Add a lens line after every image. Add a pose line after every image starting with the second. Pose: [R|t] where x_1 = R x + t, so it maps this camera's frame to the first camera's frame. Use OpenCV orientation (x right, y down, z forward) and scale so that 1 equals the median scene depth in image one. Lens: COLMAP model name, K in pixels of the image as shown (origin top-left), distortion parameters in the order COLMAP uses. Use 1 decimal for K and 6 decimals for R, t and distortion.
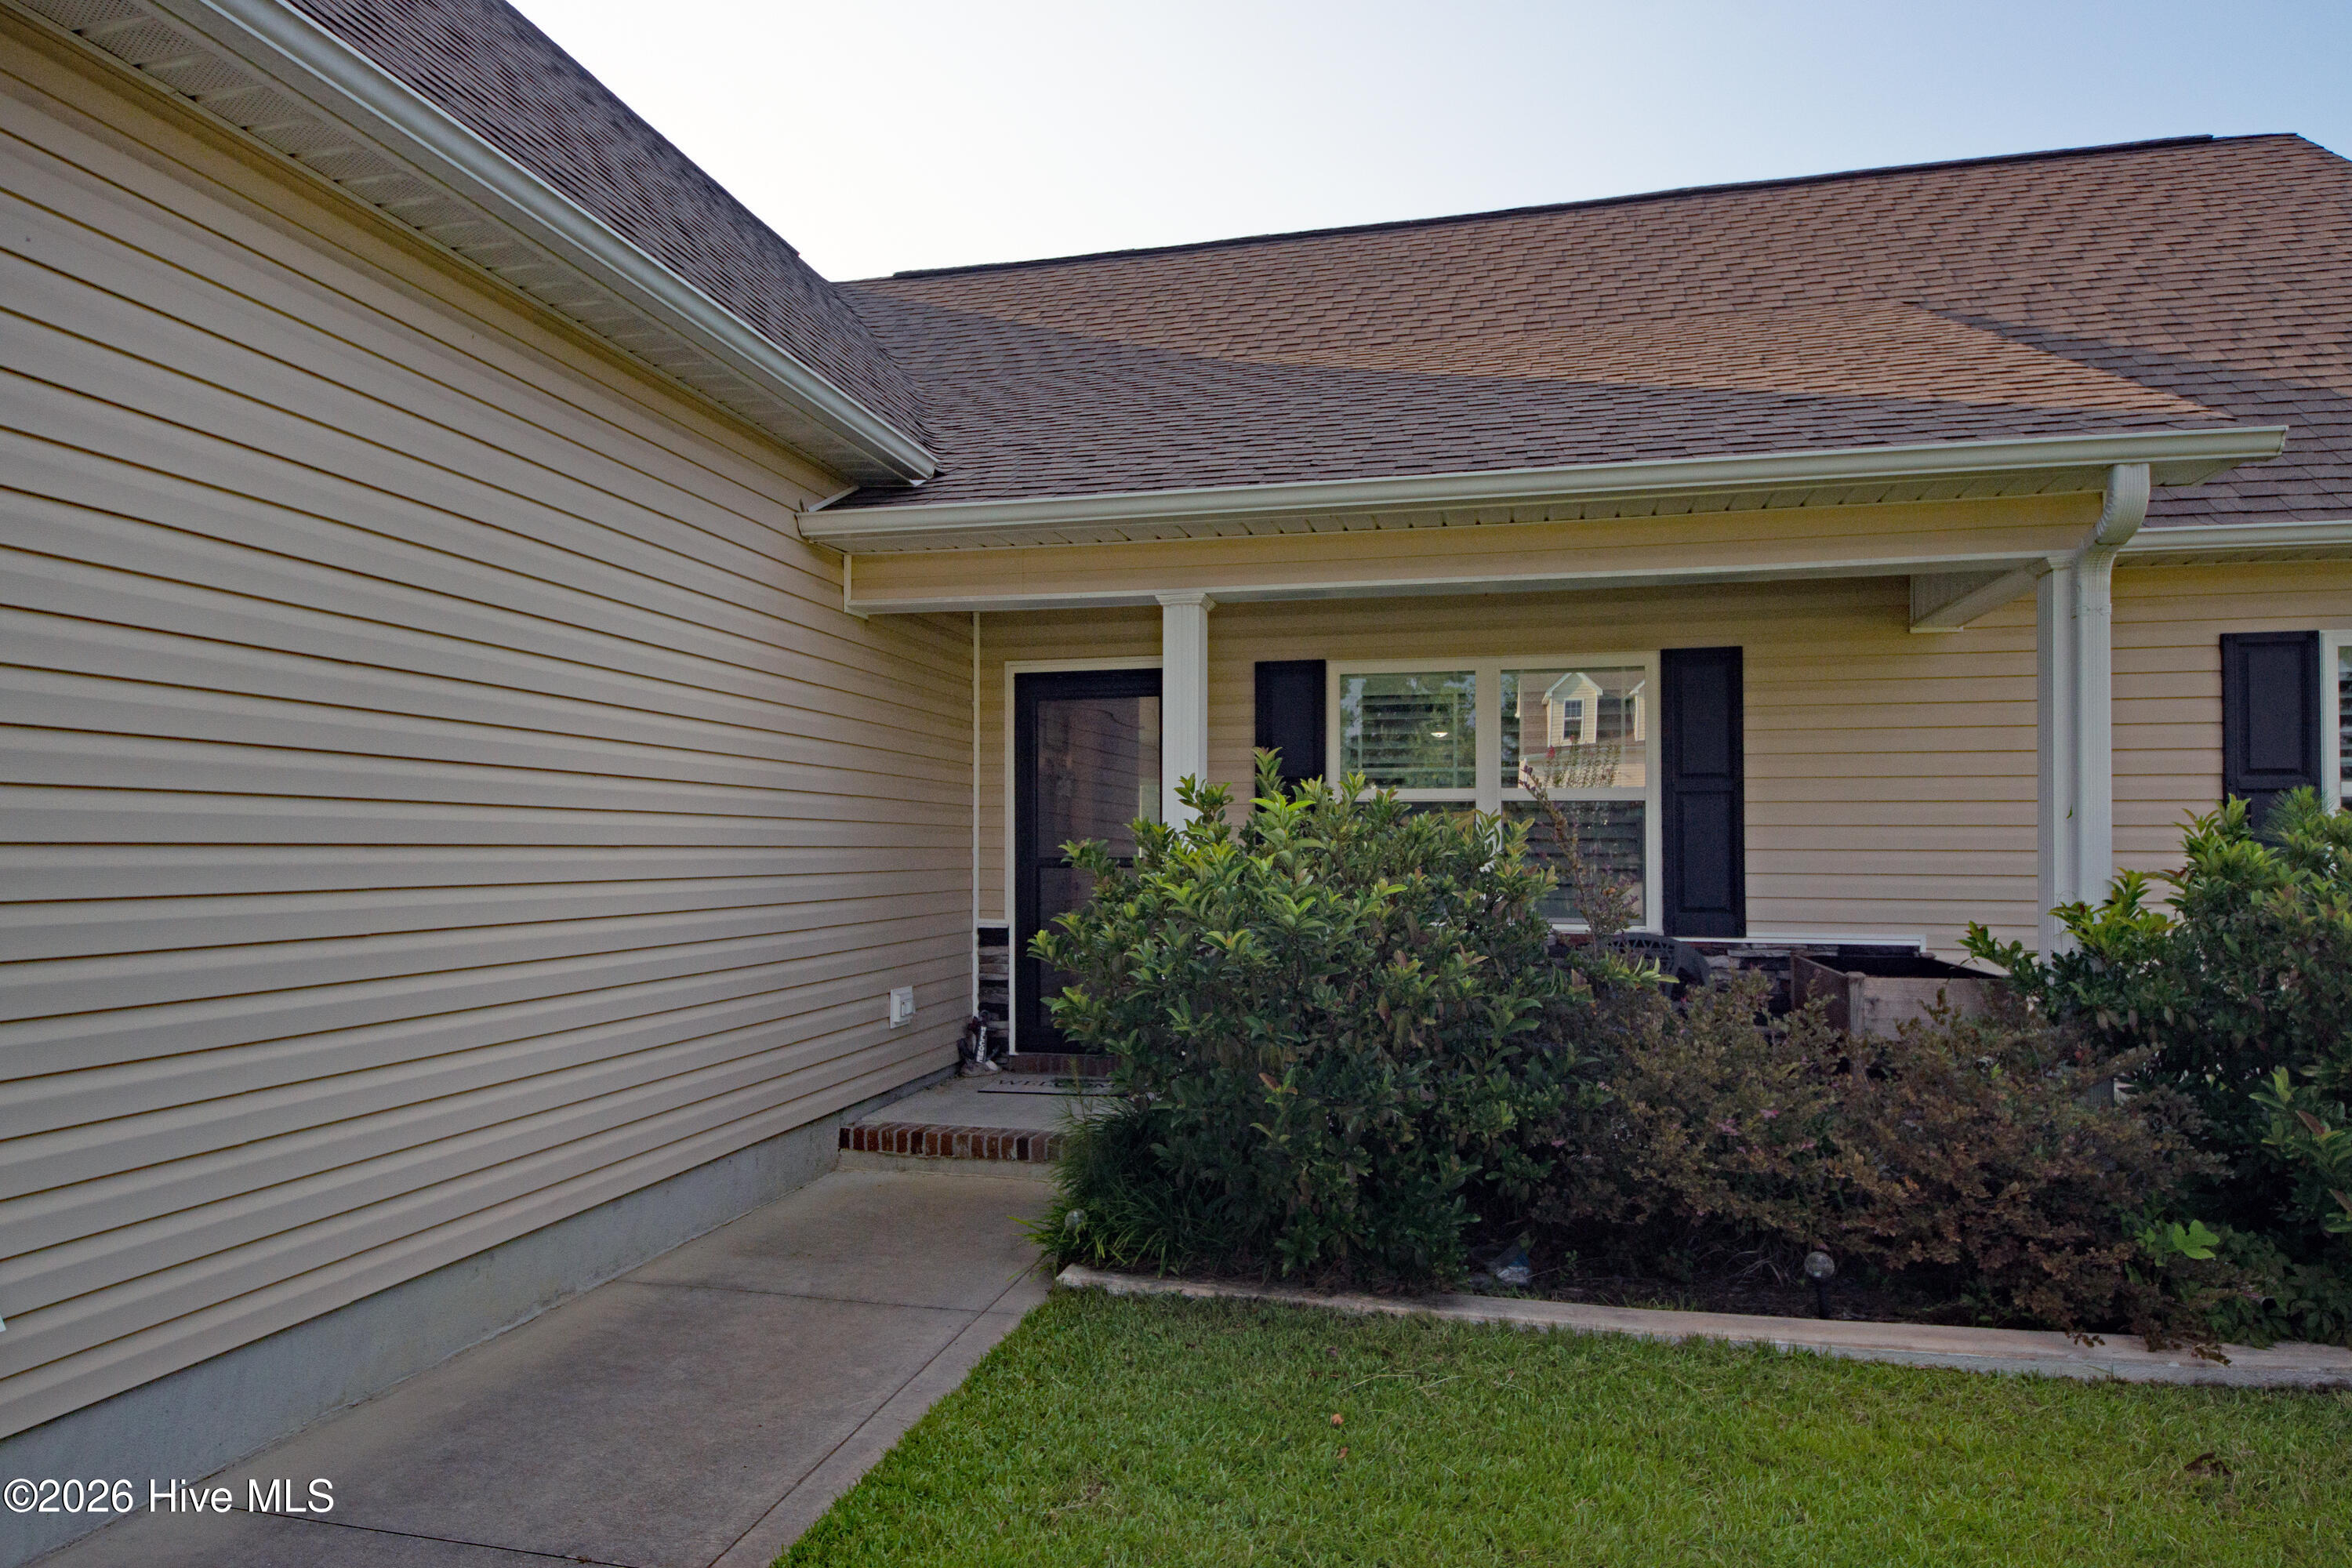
lens RADIAL K [[1345.7, 0, 1174.1], [0, 1345.7, 823.3], [0, 0, 1]] dist [-0.001322, -0.001189]
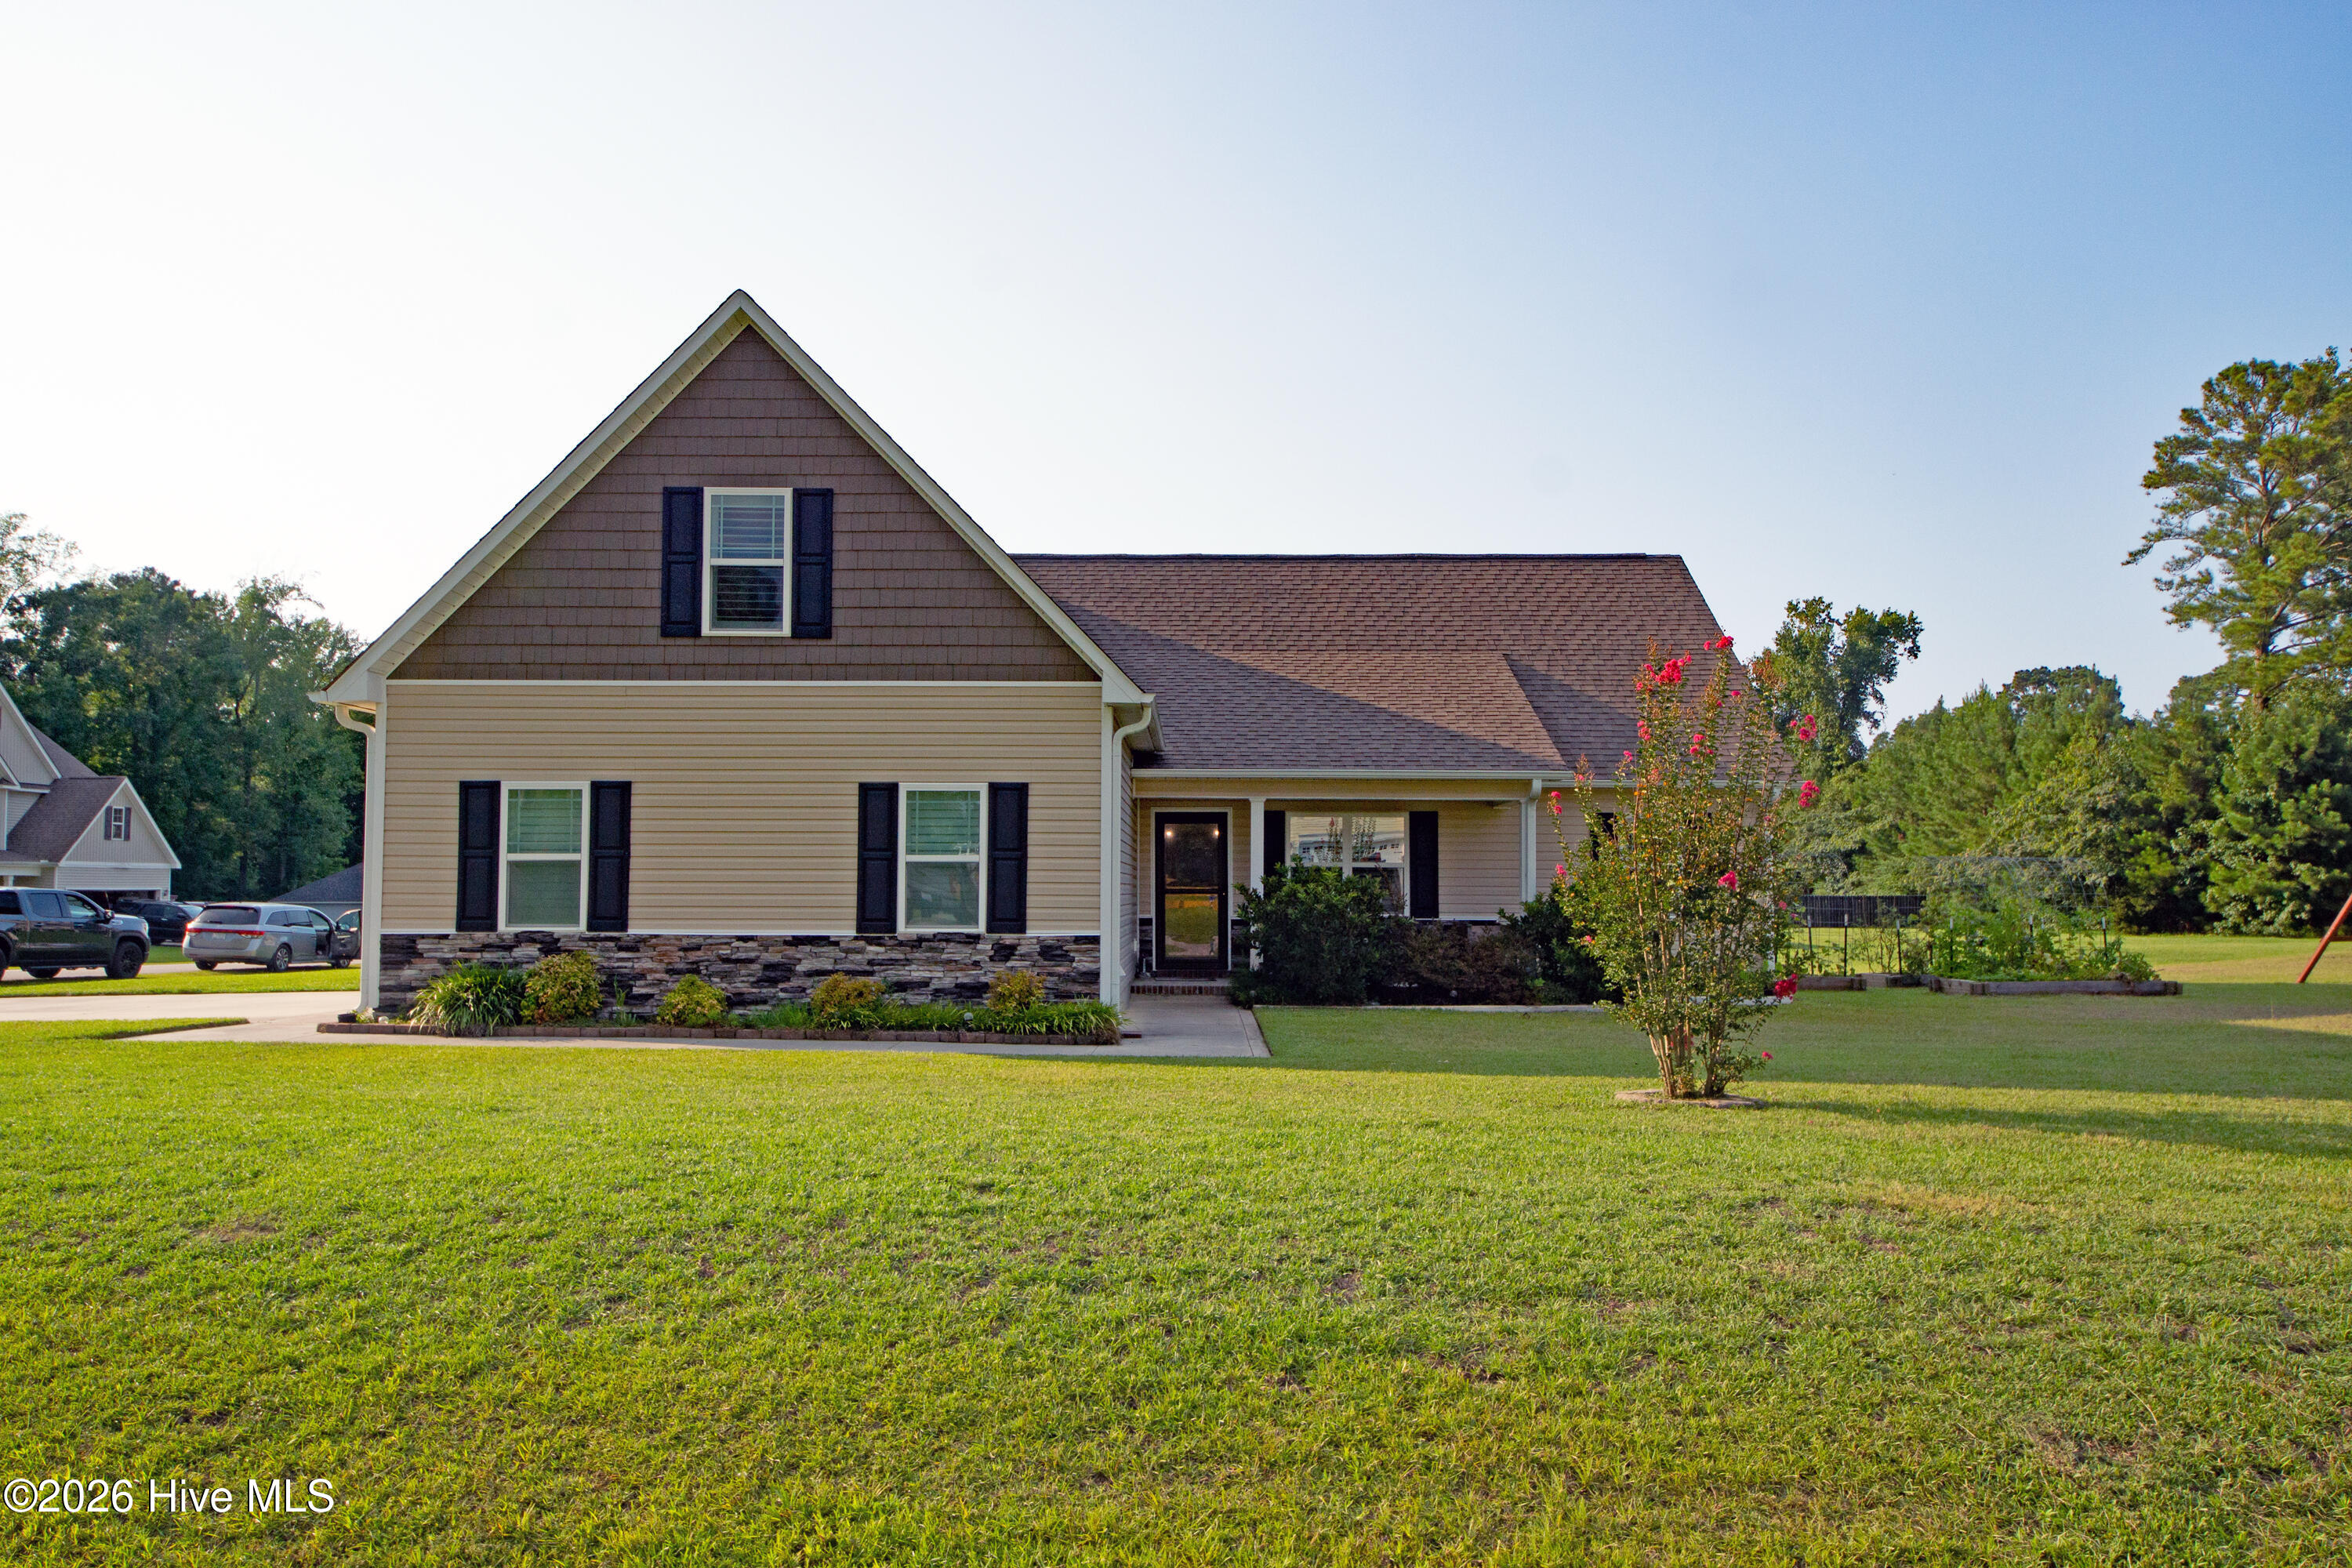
lens RADIAL K [[1545.5, 0, 1176.0], [0, 1545.5, 784.0], [0, 0, 1]] dist [0.013943, -0.000511]
pose [[0.975780, 0.016138, 0.218159, -0.775852], [-0.005904, 0.998855, -0.047479, -0.034876], [-0.218675, 0.045041, 0.974758, -1.931847]]
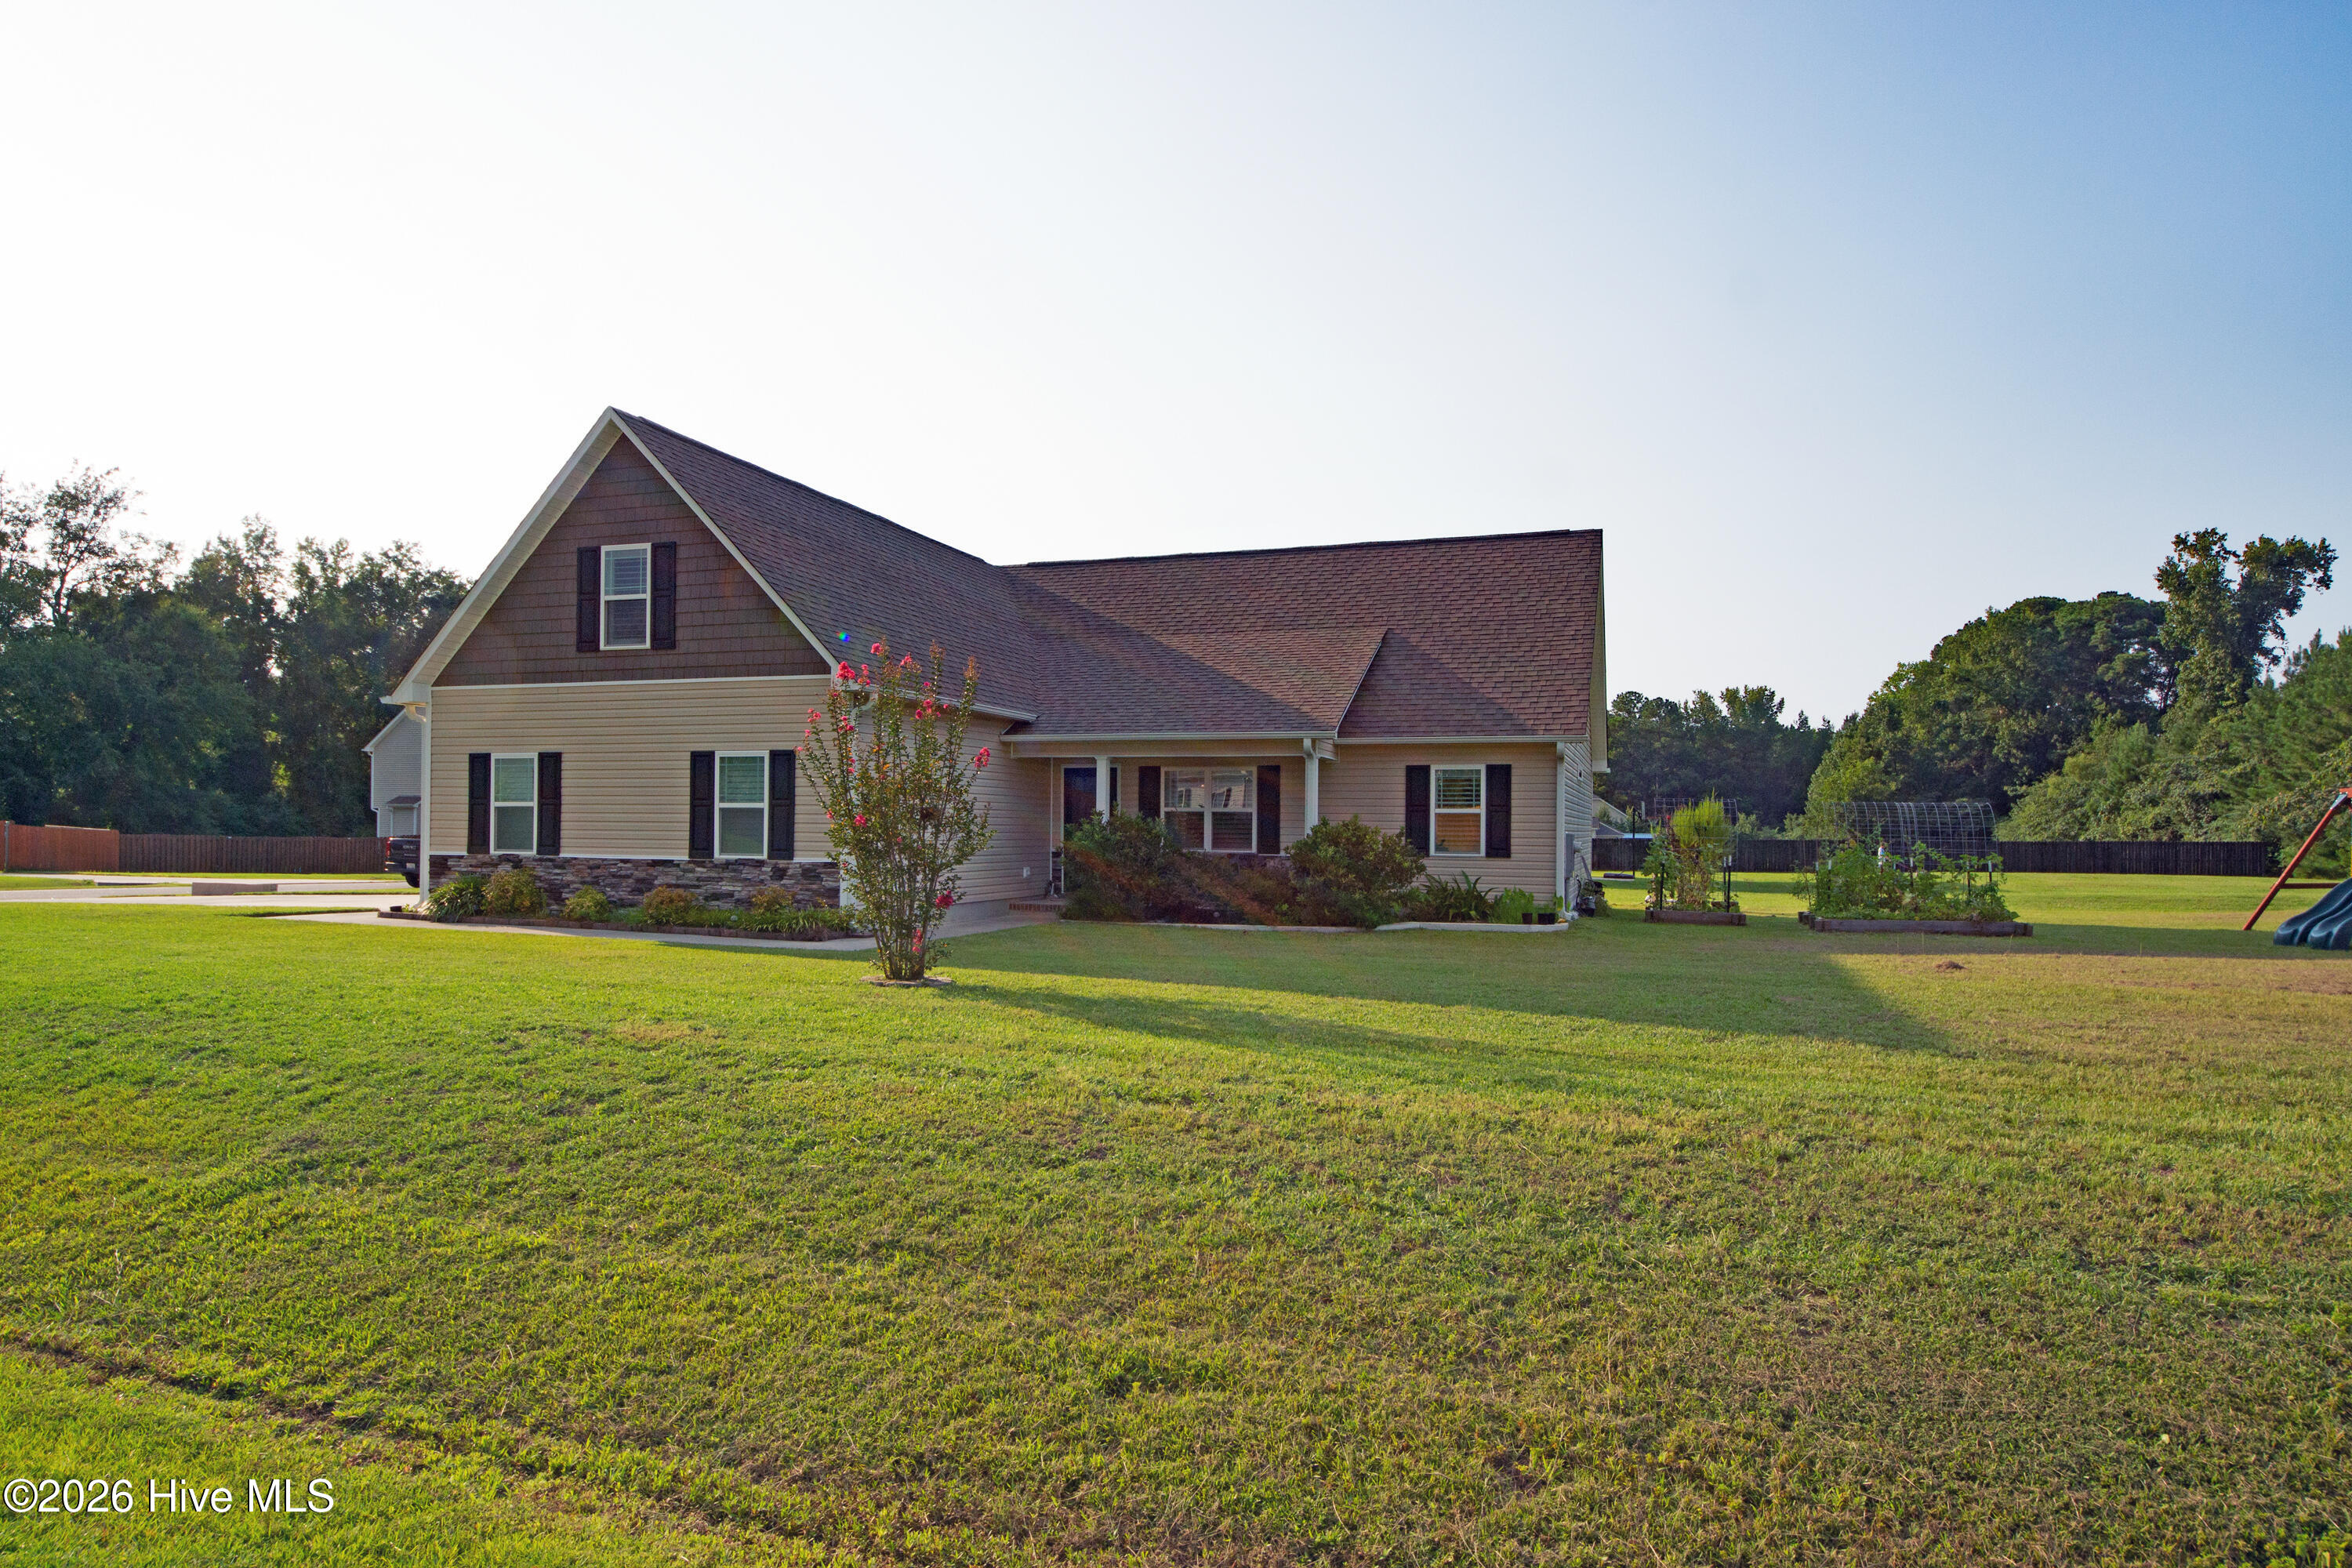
lens RADIAL K [[1379.0, 0, 1176.0], [0, 1379.0, 784.0], [0, 0, 1]] dist [-0.001151, -0.000852]
pose [[0.995650, 0.003609, -0.093100, 0.476455], [-0.004723, 0.999920, -0.011757, -0.045515], [0.093050, 0.012146, 0.995587, -2.336703]]
